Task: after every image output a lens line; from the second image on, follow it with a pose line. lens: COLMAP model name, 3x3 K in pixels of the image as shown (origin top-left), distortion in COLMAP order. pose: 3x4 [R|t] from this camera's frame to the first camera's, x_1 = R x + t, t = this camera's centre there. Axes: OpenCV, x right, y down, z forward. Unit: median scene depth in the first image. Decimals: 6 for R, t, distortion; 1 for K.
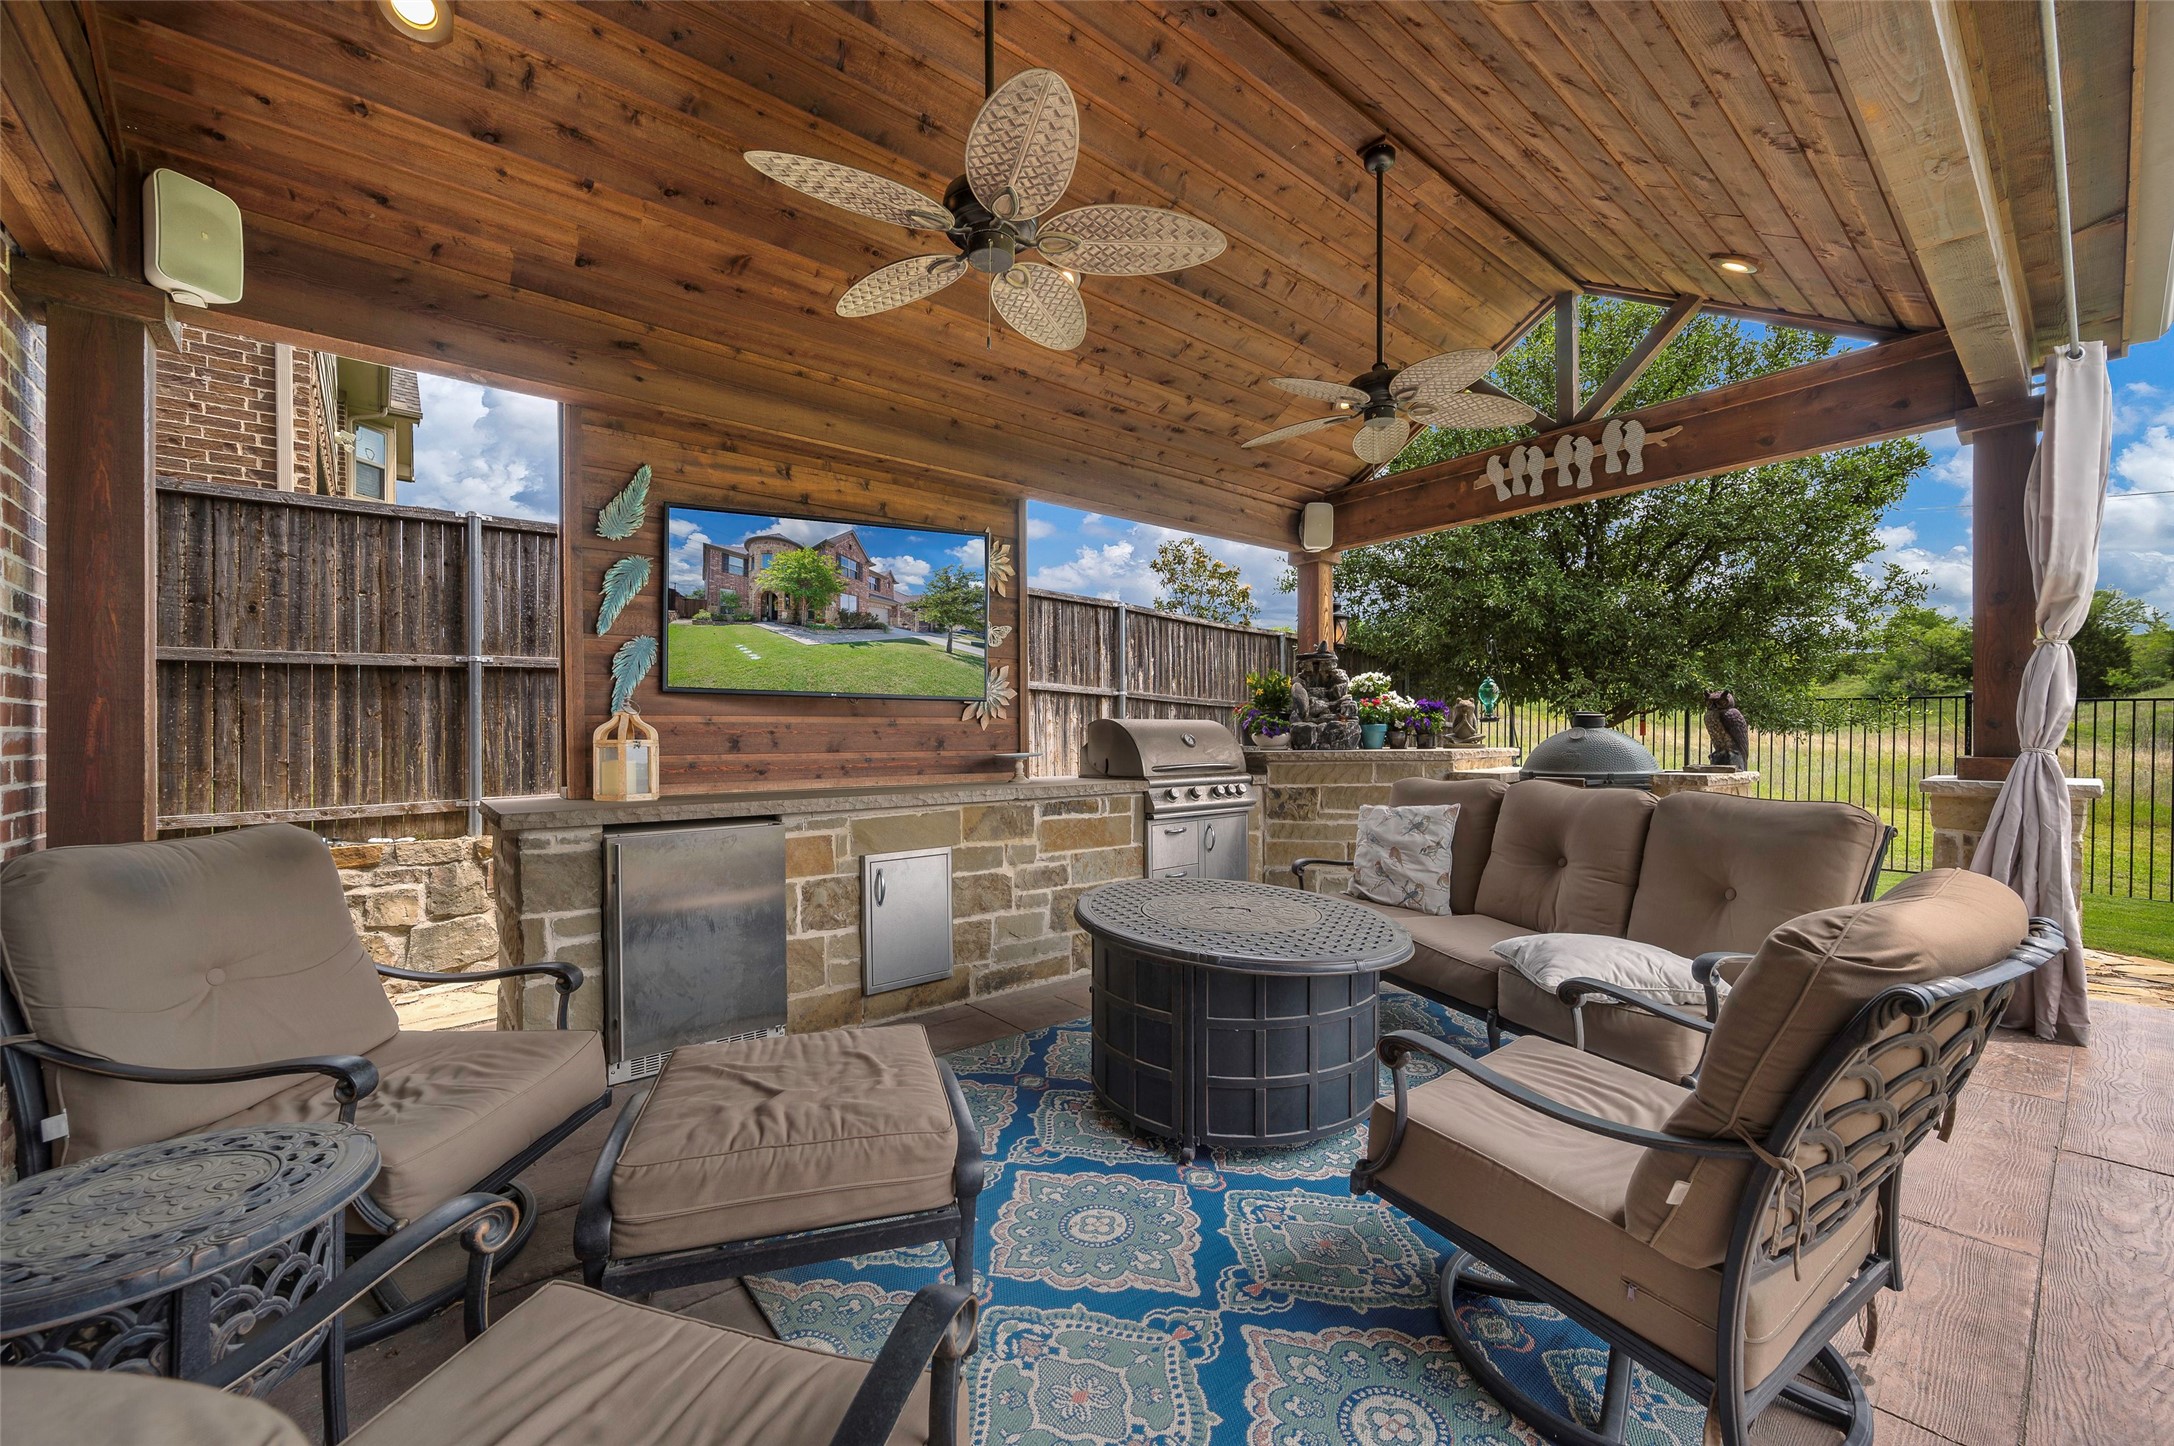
lens RADIAL K [[847.2, 0, 1087.0], [0, 847.2, 743.2], [0, 0, 1]] dist [-0.000079, -0.000008]
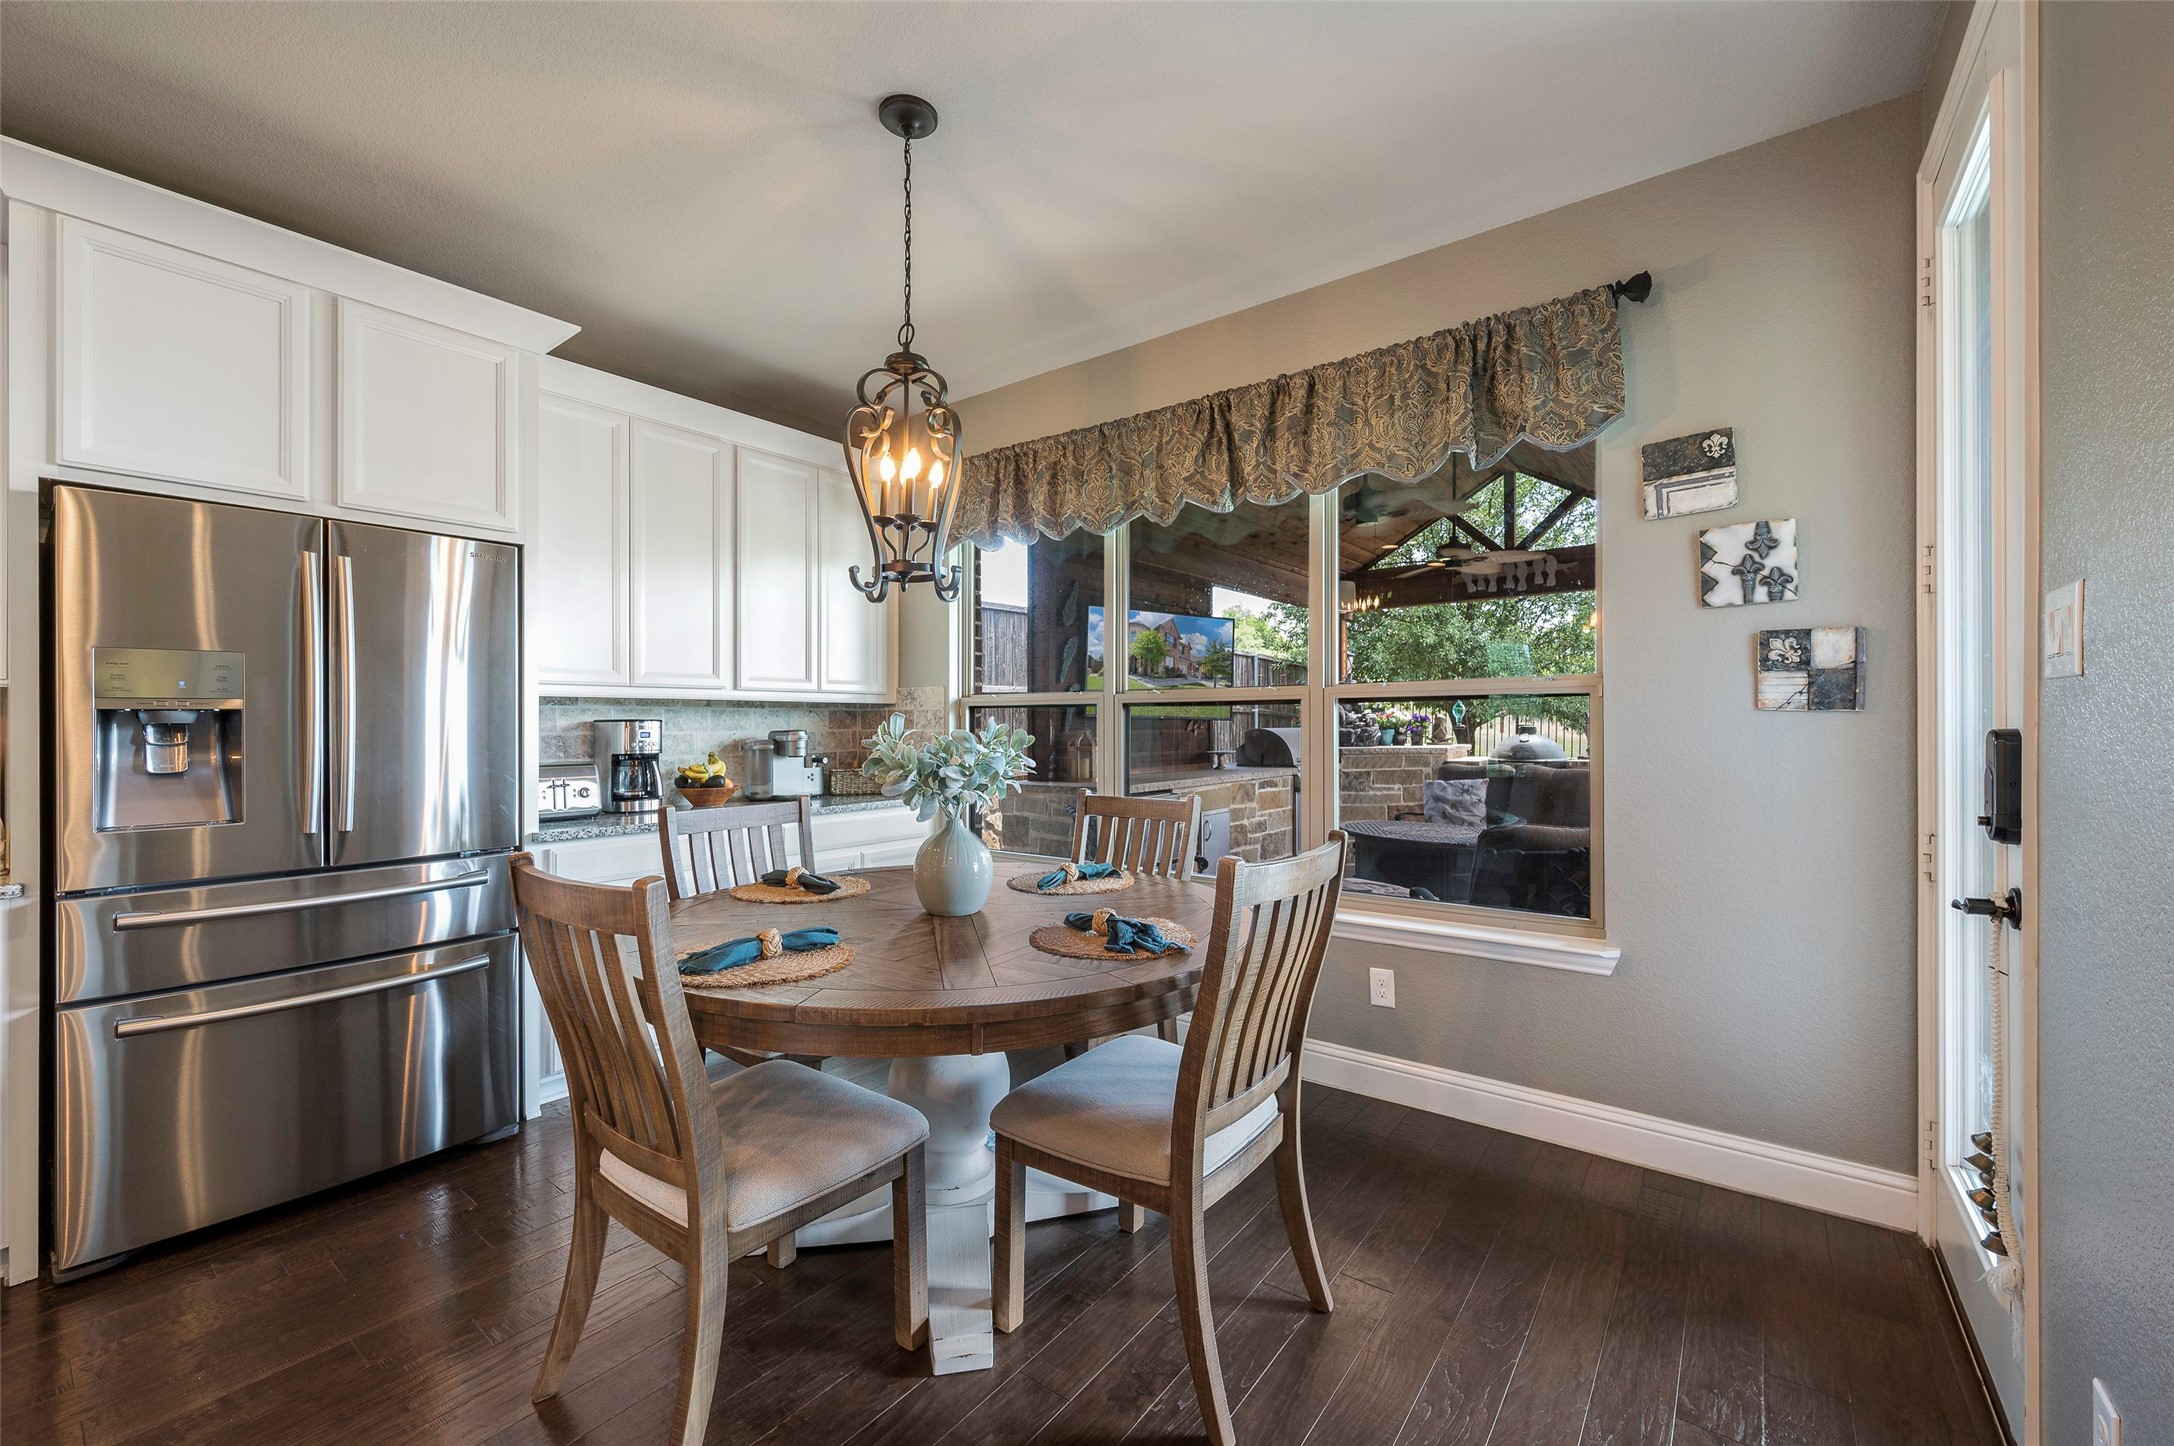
lens RADIAL K [[864.3, 0, 1087.3], [0, 864.3, 738.9], [0, 0, 1]] dist [-0.002579, -0.000163]
pose [[0.974064, -0.003434, 0.226248, -0.748747], [0.001580, 0.999964, 0.008378, -0.027003], [-0.226269, -0.007803, 0.974034, -0.555293]]
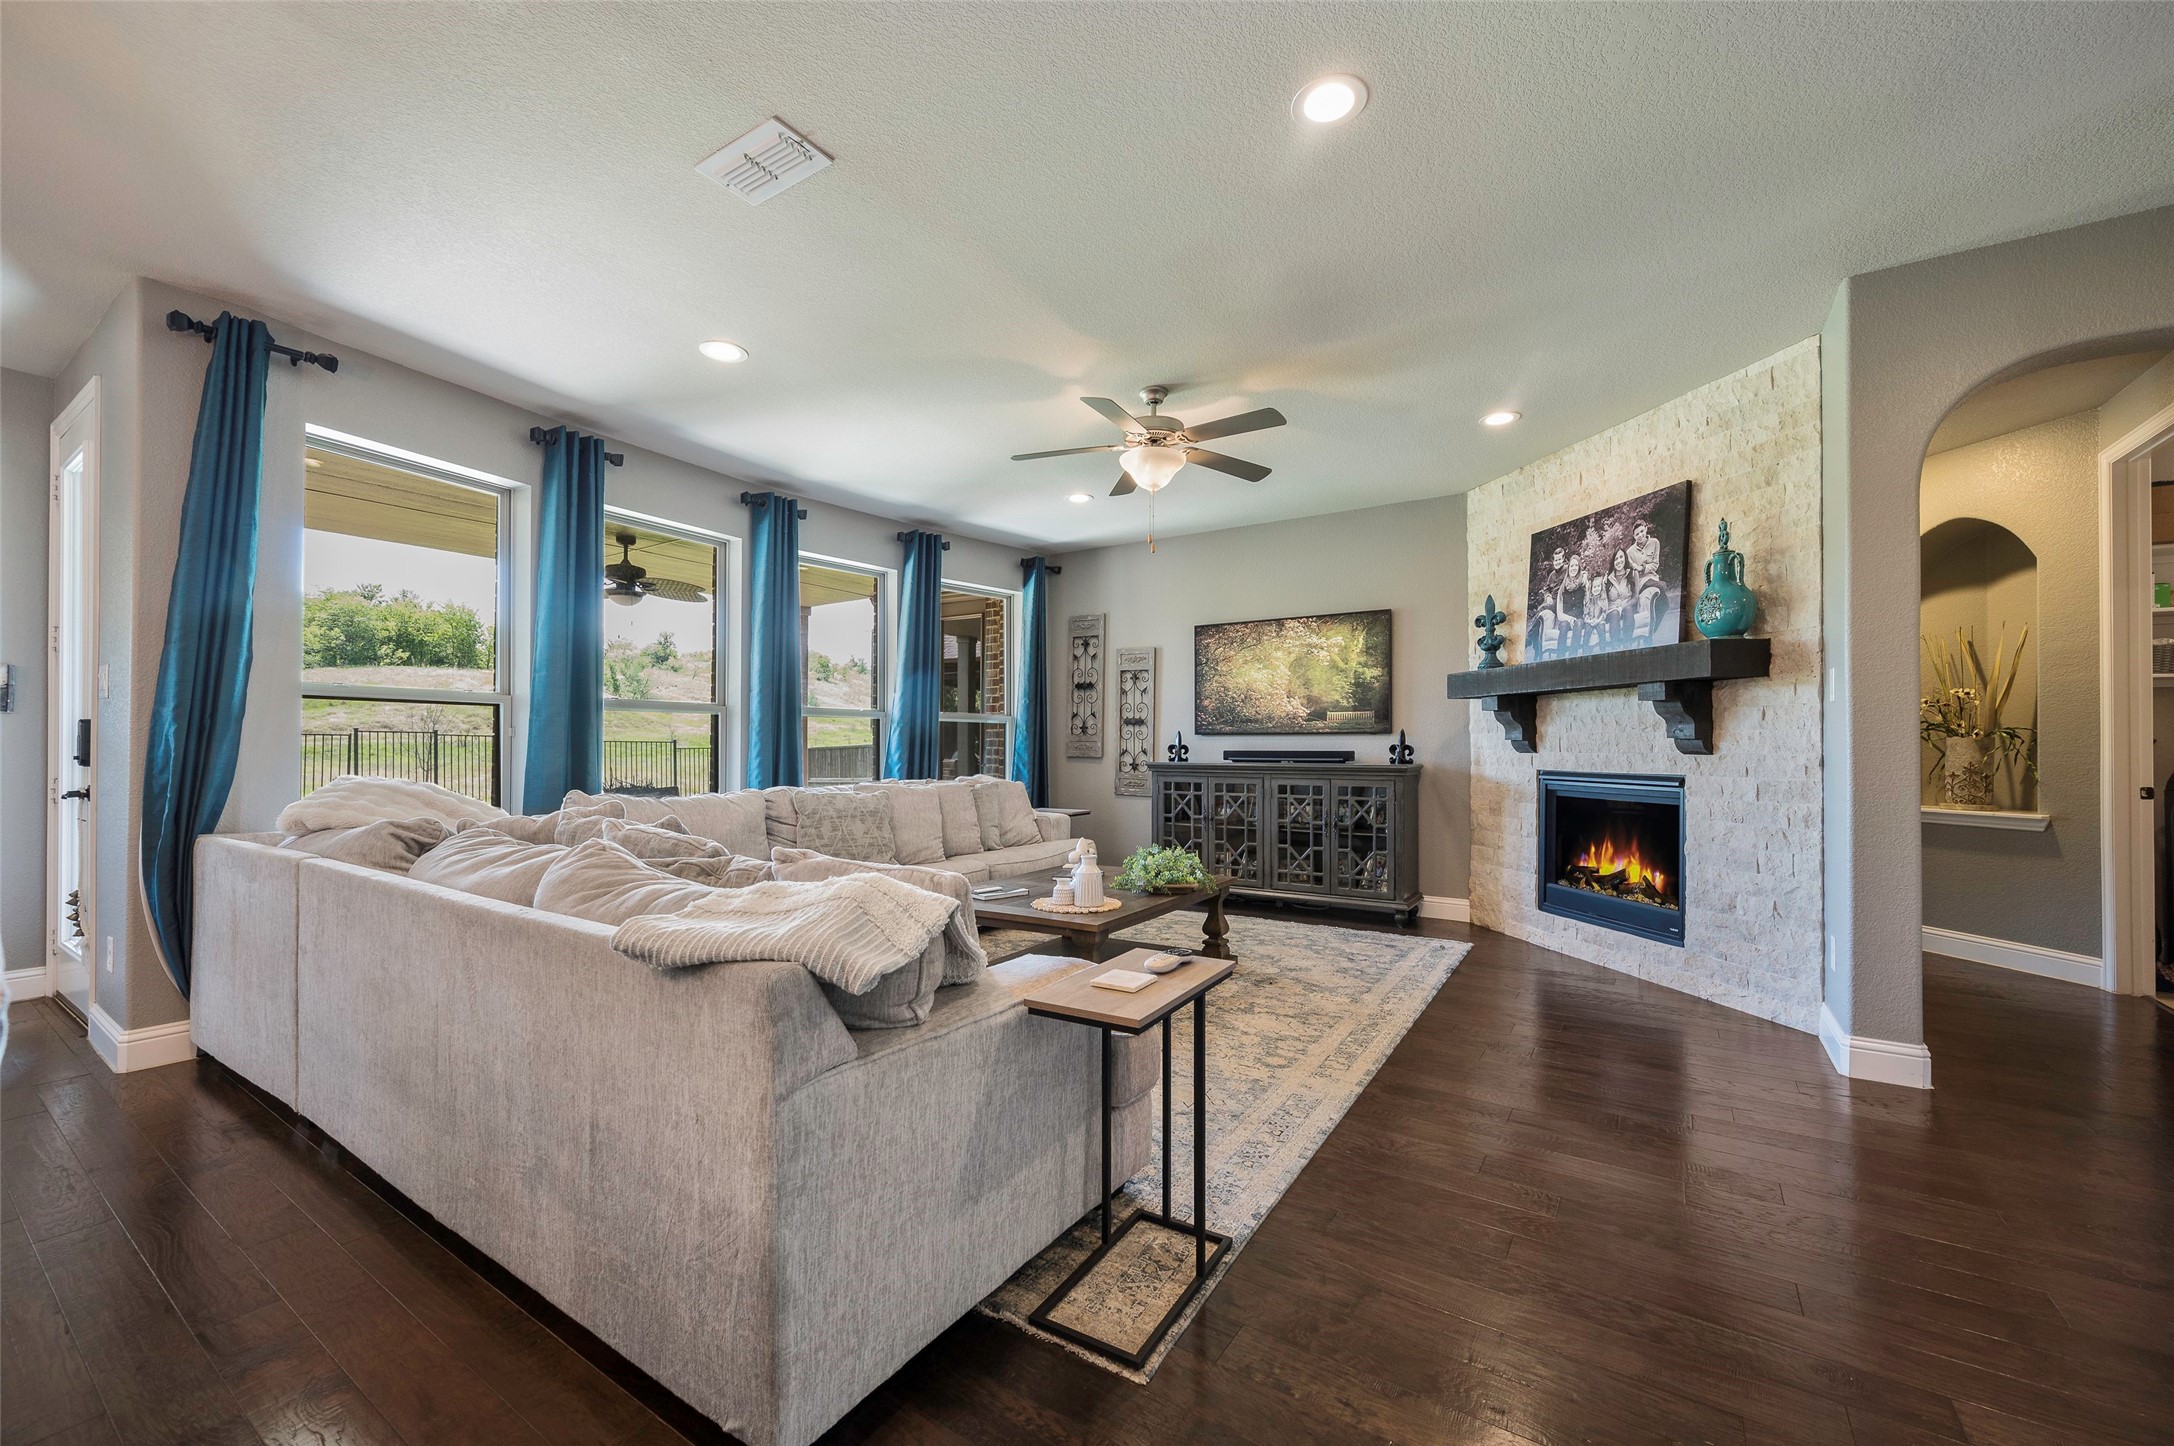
lens RADIAL K [[857.5, 0, 1096.8], [0, 857.5, 730.0], [0, 0, 1]] dist [-0.000865, -0.000105]
pose [[-0.292697, 0.021664, 0.955960, -1.399611], [0.007573, 0.999764, -0.020338, 0.007238], [-0.956175, 0.001286, -0.292792, -1.001806]]
